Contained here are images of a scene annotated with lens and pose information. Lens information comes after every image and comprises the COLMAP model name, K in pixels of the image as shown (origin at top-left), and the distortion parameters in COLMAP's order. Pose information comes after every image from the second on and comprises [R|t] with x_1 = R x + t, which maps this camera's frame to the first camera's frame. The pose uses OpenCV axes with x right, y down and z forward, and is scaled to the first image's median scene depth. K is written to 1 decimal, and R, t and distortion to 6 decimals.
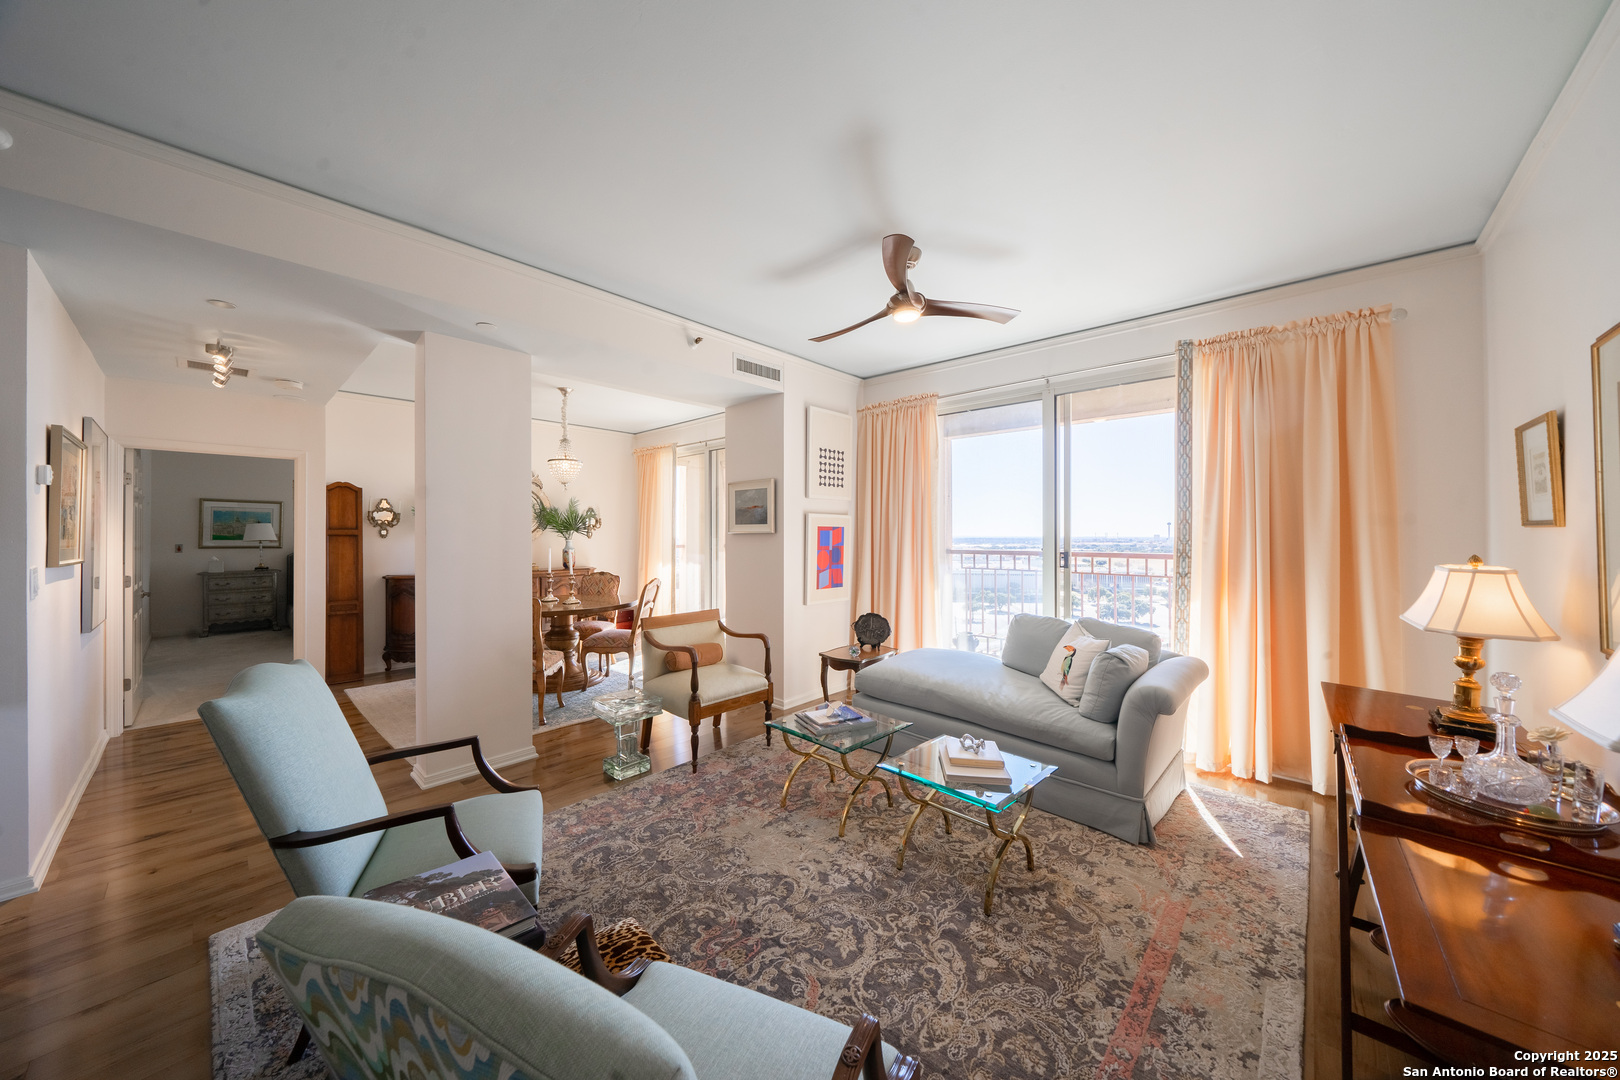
lens RADIAL K [[553.6, 0, 799.7], [0, 553.6, 535.4], [0, 0, 1]] dist [-0.001553, 0.000028]
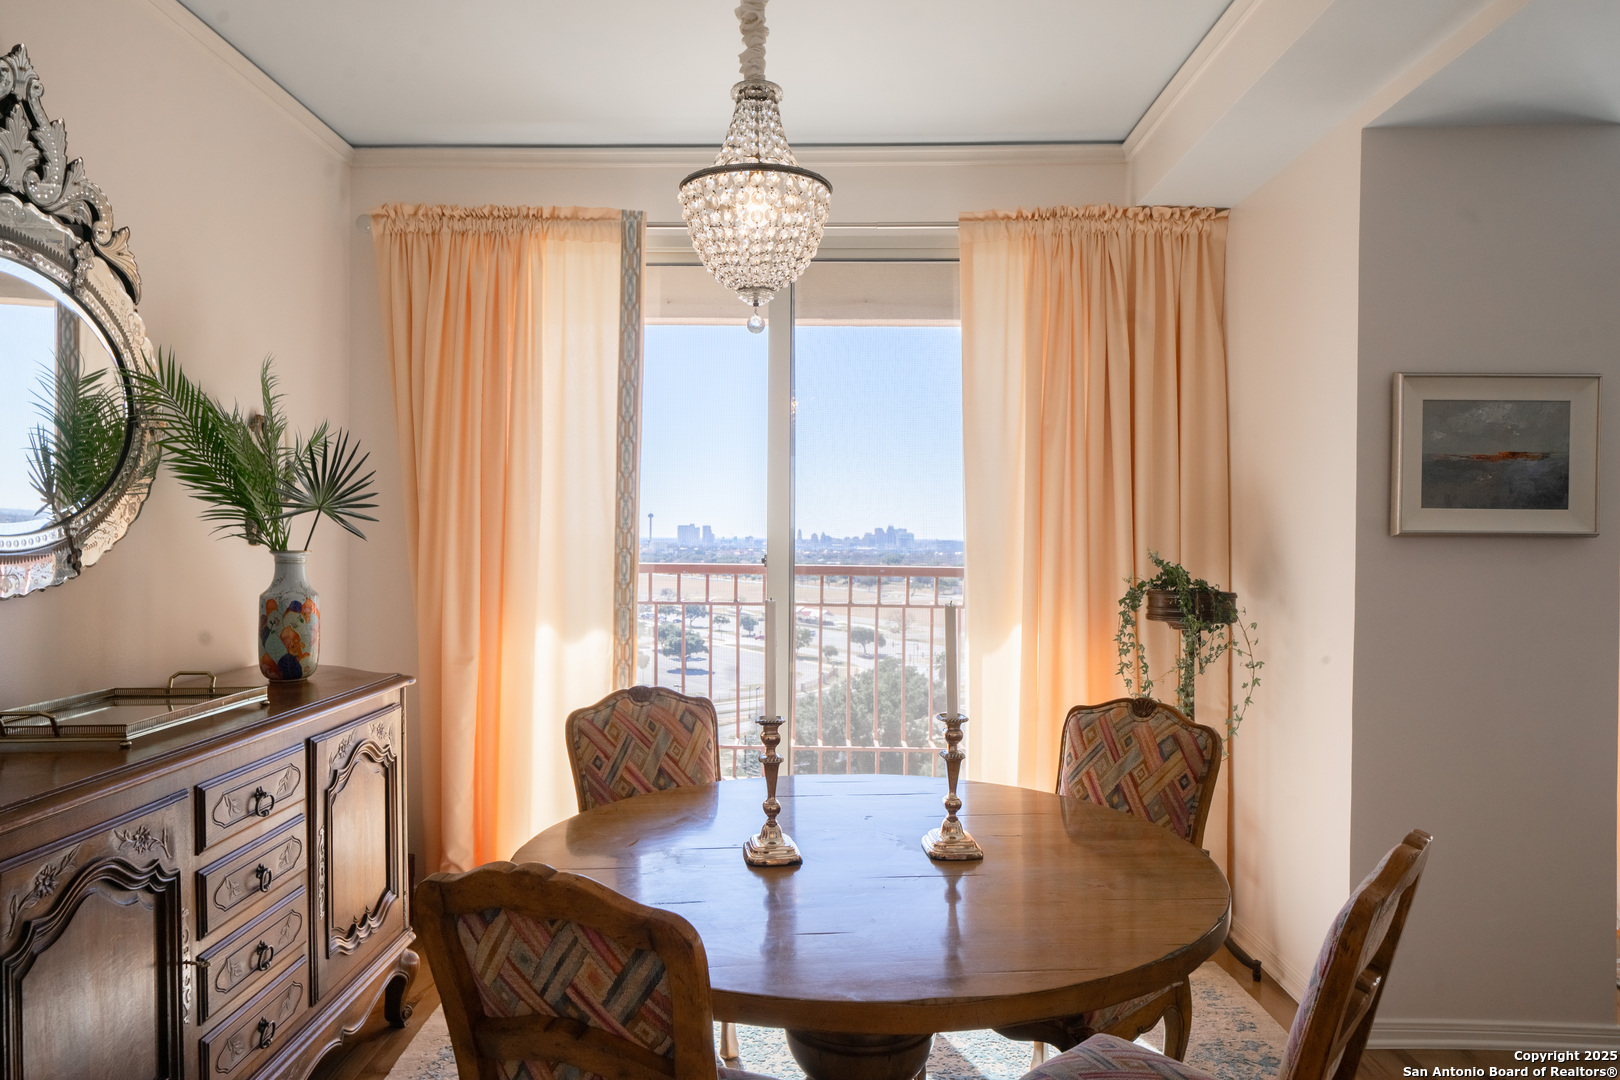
lens RADIAL K [[1086.4, 0, 792.9], [0, 1086.4, 533.5], [0, 0, 1]] dist [-0.004982, -0.001447]
pose [[0.746753, 0.009287, 0.665036, -0.689320], [-0.010780, 0.999940, -0.001858, -0.001224], [-0.665014, -0.005782, 0.746809, 0.762679]]
